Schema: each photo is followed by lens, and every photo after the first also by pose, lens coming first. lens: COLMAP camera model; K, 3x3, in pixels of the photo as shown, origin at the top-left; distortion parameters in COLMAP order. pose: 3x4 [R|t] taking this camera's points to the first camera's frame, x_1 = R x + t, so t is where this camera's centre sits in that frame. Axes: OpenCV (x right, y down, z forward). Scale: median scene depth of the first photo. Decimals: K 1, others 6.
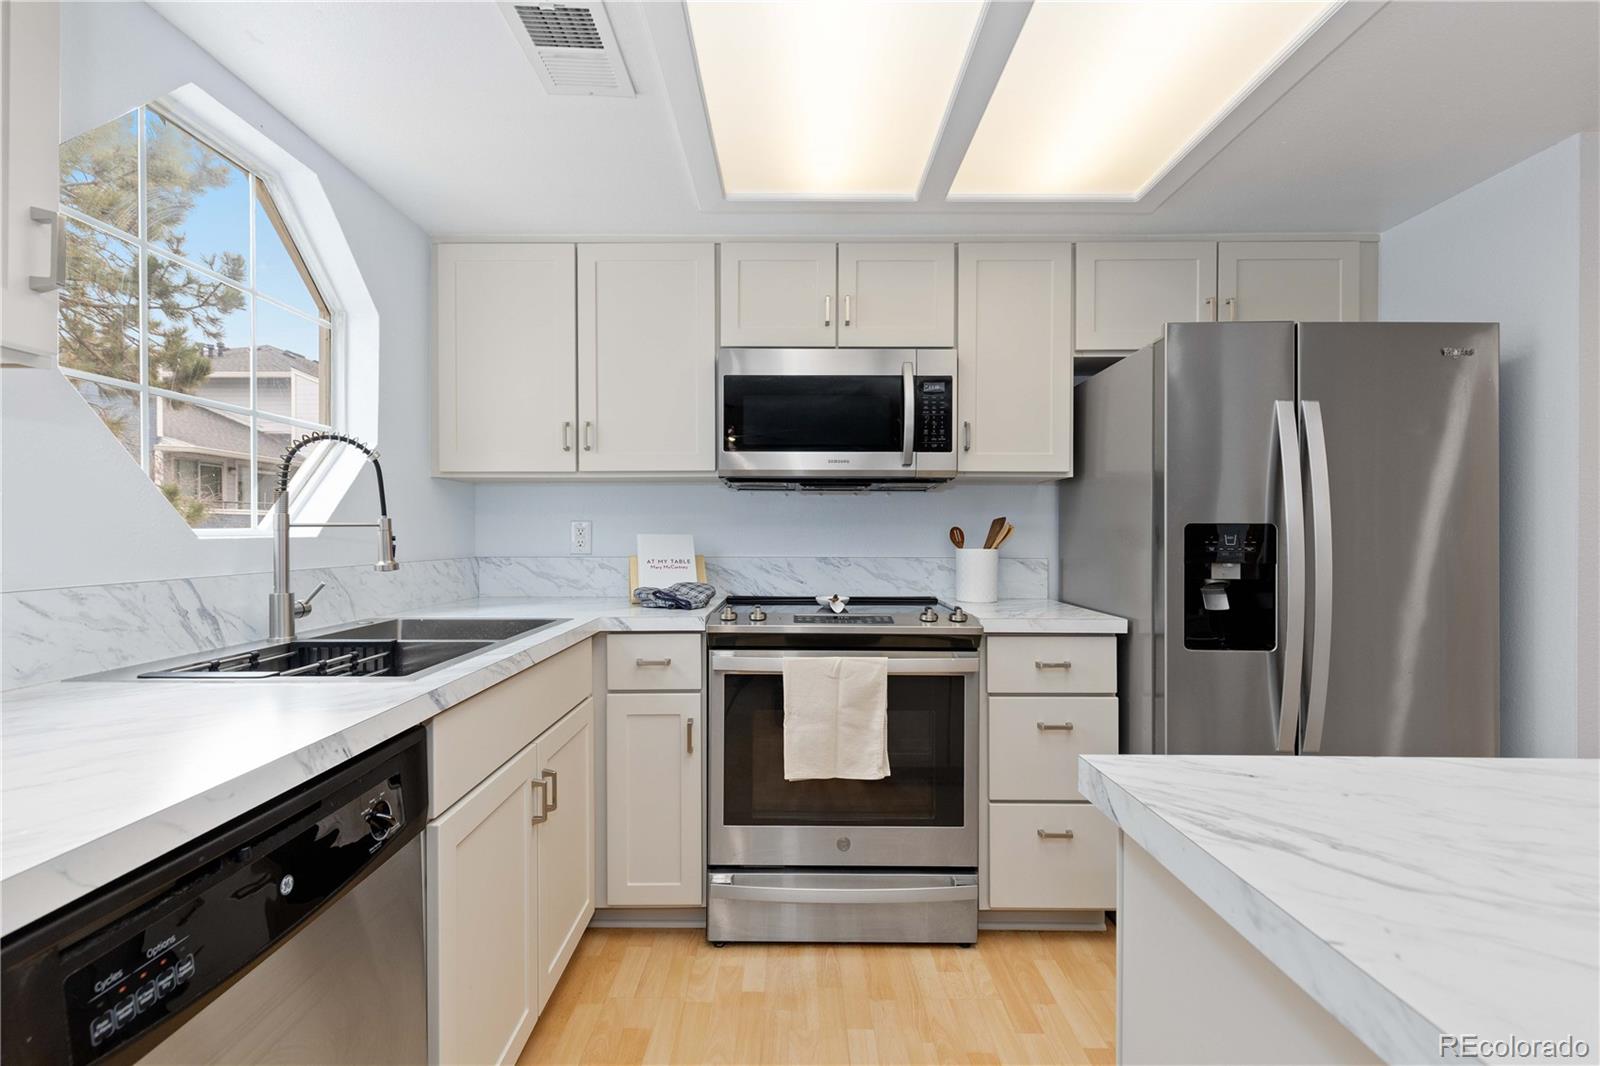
lens RADIAL K [[730.1, 0, 792.6], [0, 730.1, 530.2], [0, 0, 1]] dist [0.008654, -0.000751]
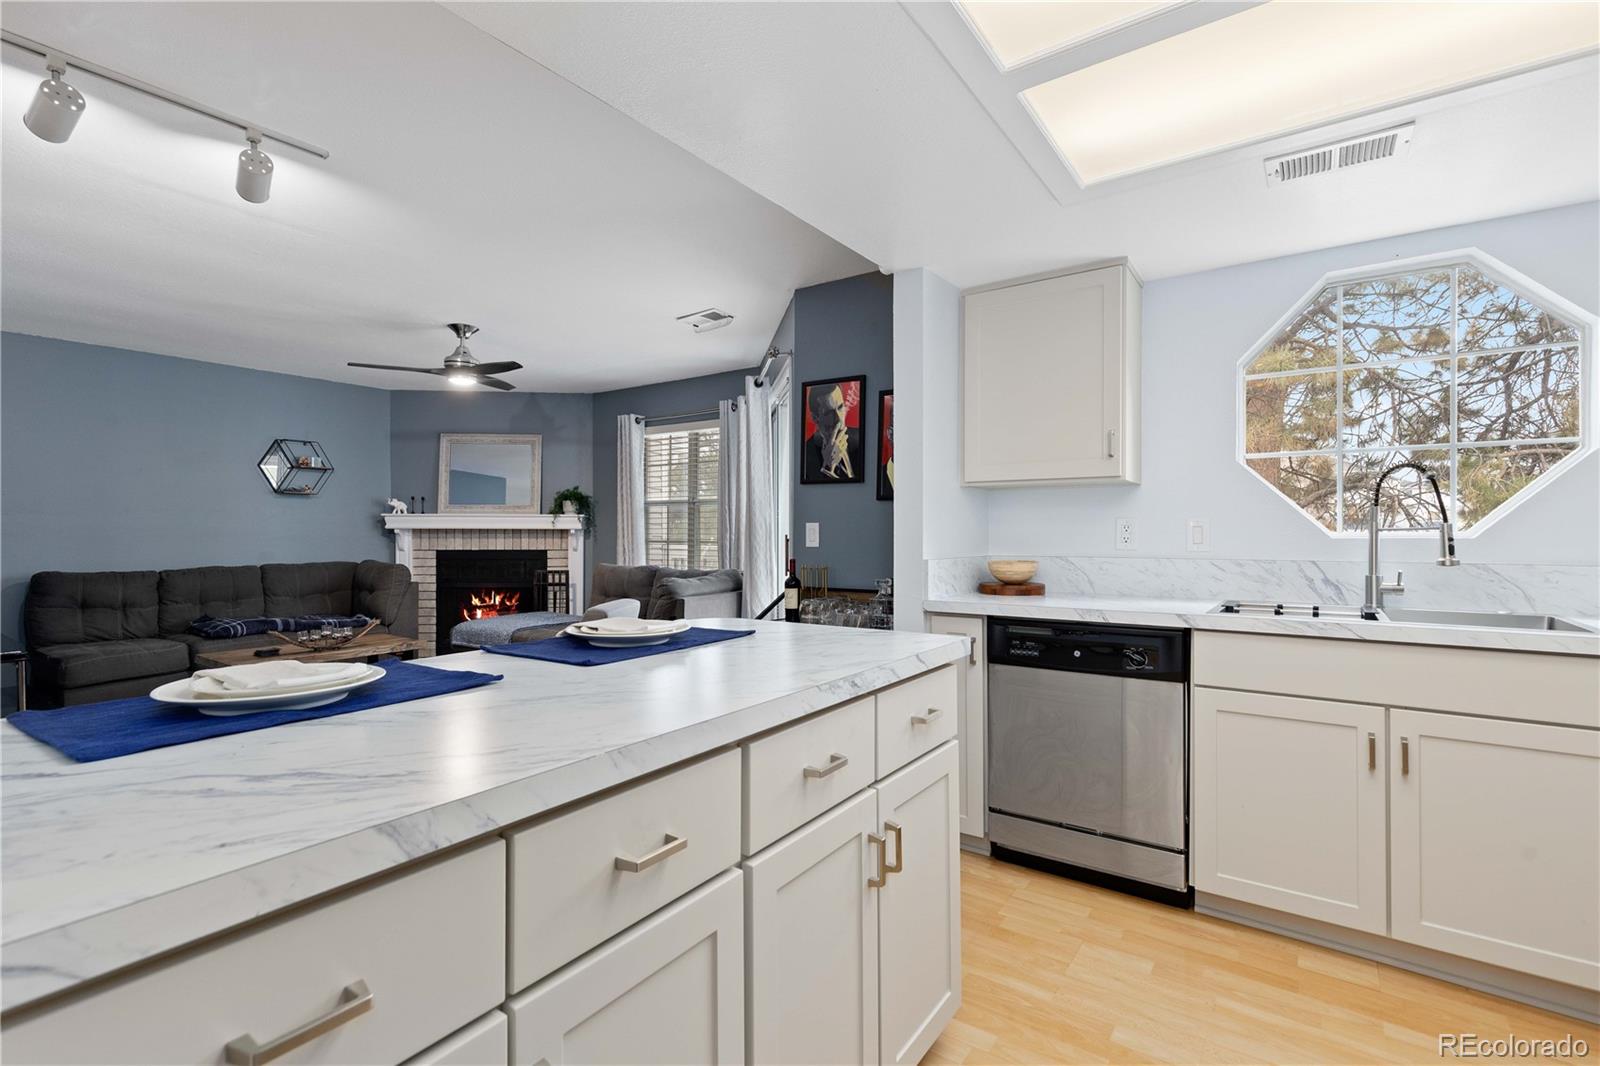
lens RADIAL K [[730.1, 0, 798.3], [0, 730.1, 529.7], [0, 0, 1]] dist [0.008654, -0.000751]
pose [[-0.573756, -0.008847, -0.818979, 0.921306], [0.000561, 0.999937, -0.011195, 0.006460], [0.819026, -0.006883, -0.573715, 0.689381]]
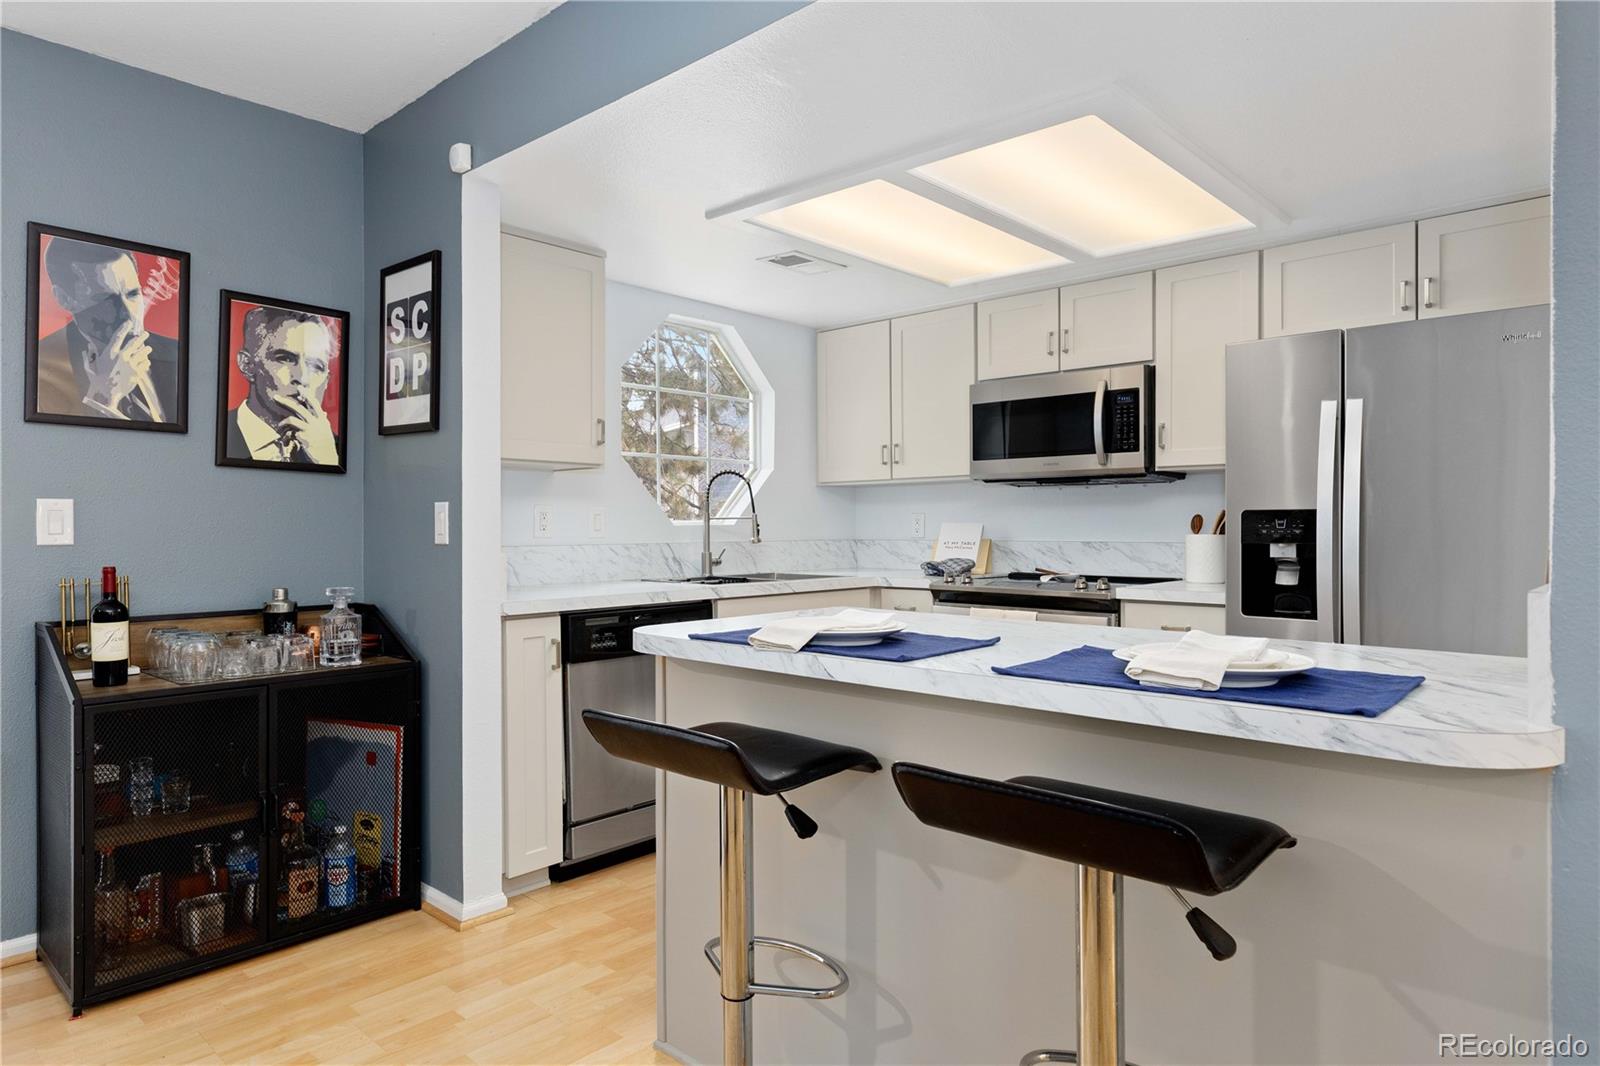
lens RADIAL K [[956.7, 0, 784.5], [0, 956.7, 525.8], [0, 0, 1]] dist [0.009332, -0.002892]
pose [[0.732163, -0.004163, -0.681117, 0.953600], [0.006593, 0.999978, 0.000976, 0.009269], [0.681098, -0.005206, 0.732174, -0.591772]]
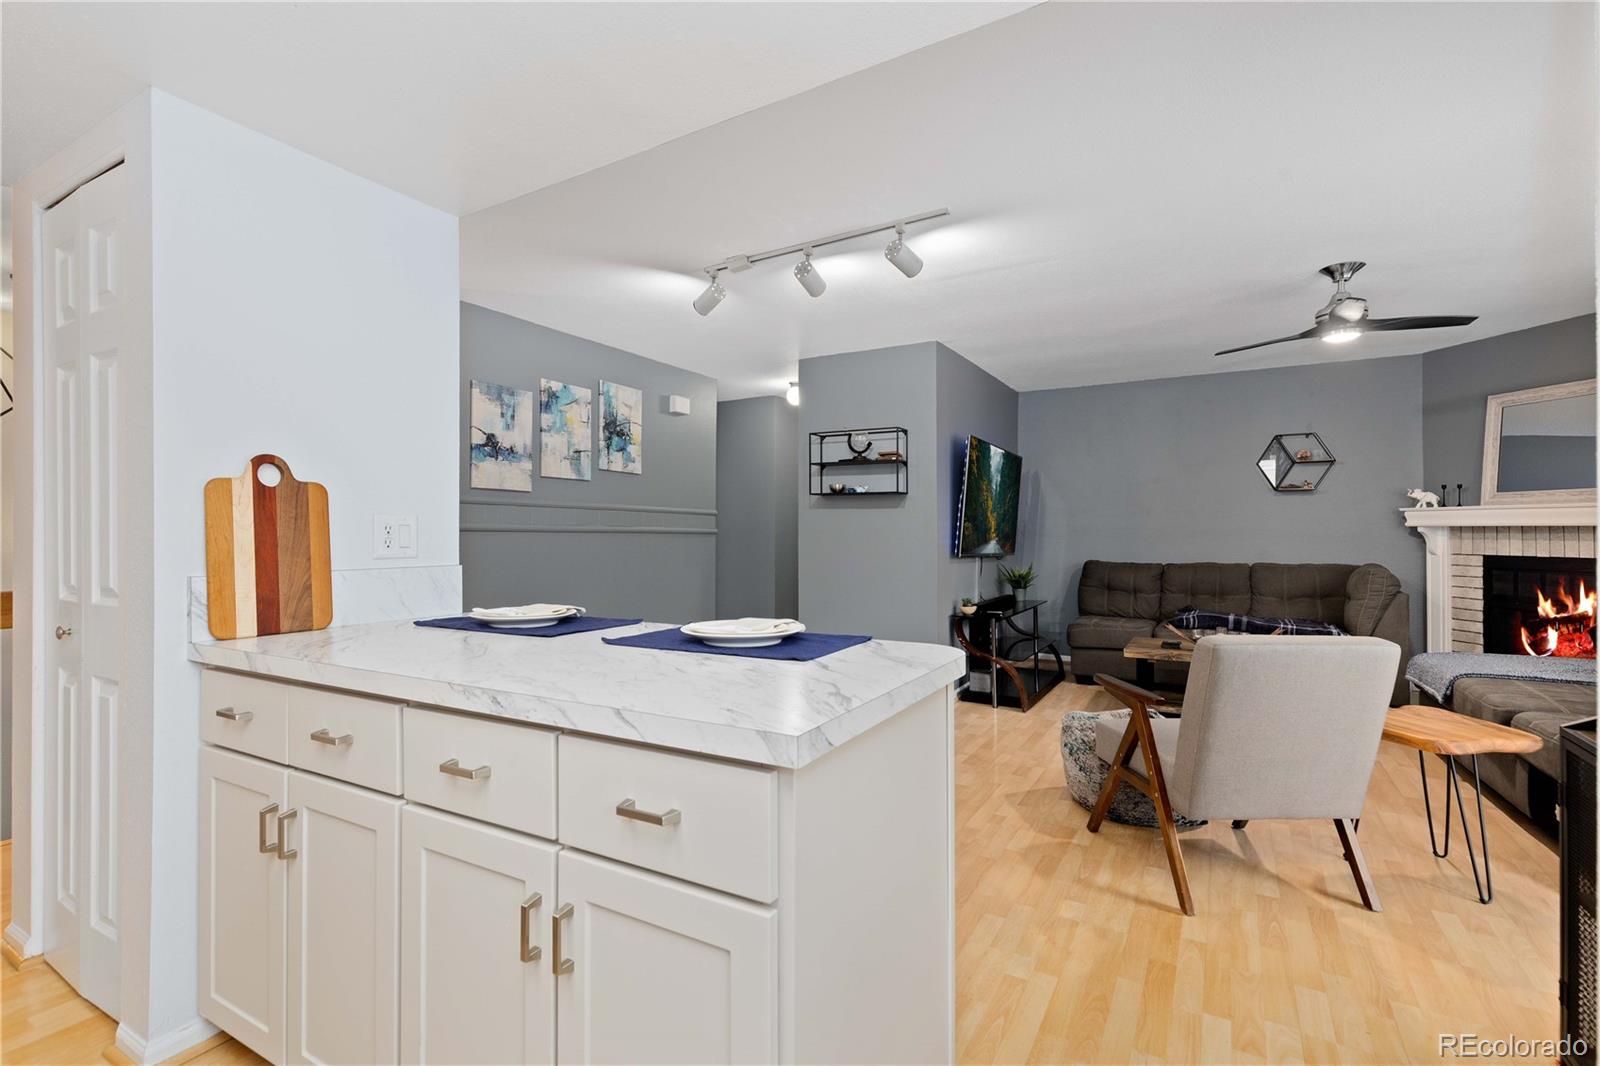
lens RADIAL K [[730.1, 0, 787.3], [0, 730.1, 534.9], [0, 0, 1]] dist [0.008654, -0.000751]
pose [[-0.860639, -0.006520, 0.509173, -0.060644], [-0.005759, 0.999979, 0.003071, 0.000334], [-0.509183, -0.000289, -0.860659, 0.739711]]
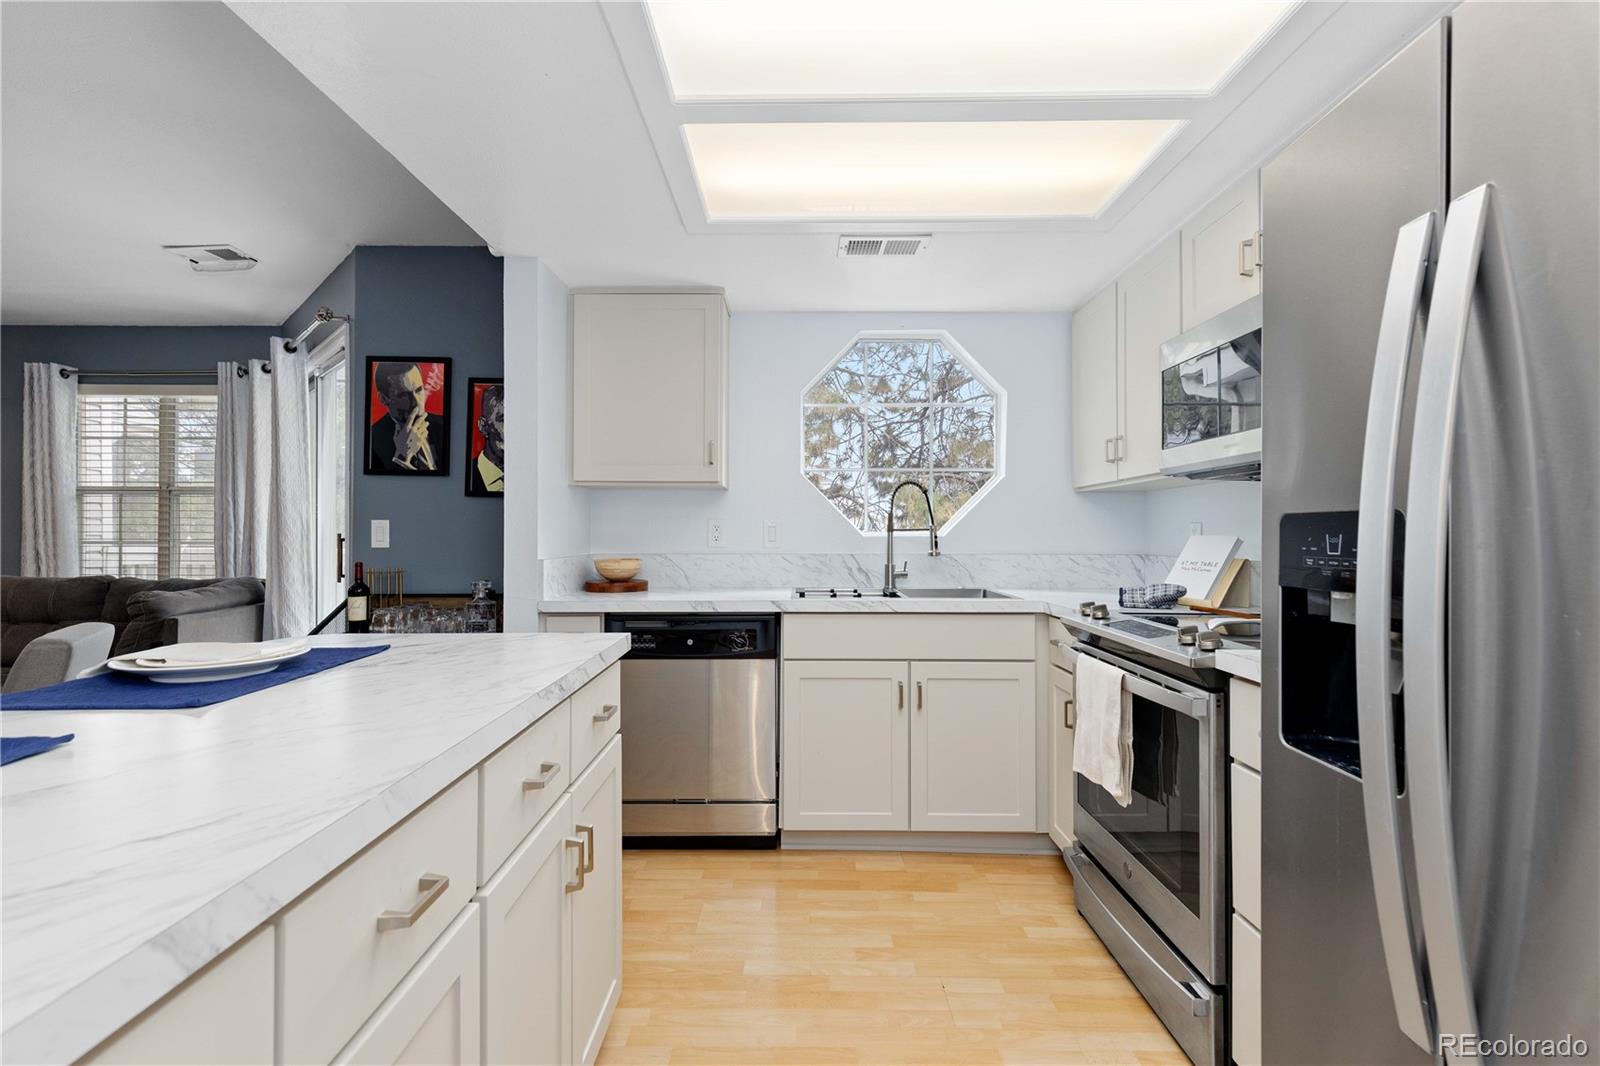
lens RADIAL K [[730.1, 0, 792.5], [0, 730.1, 529.7], [0, 0, 1]] dist [0.008654, -0.000751]
pose [[-0.005666, -0.008279, -0.999950, 0.985666], [0.002681, 0.999962, -0.008295, 0.005755], [0.999980, -0.002727, -0.005644, 0.573290]]
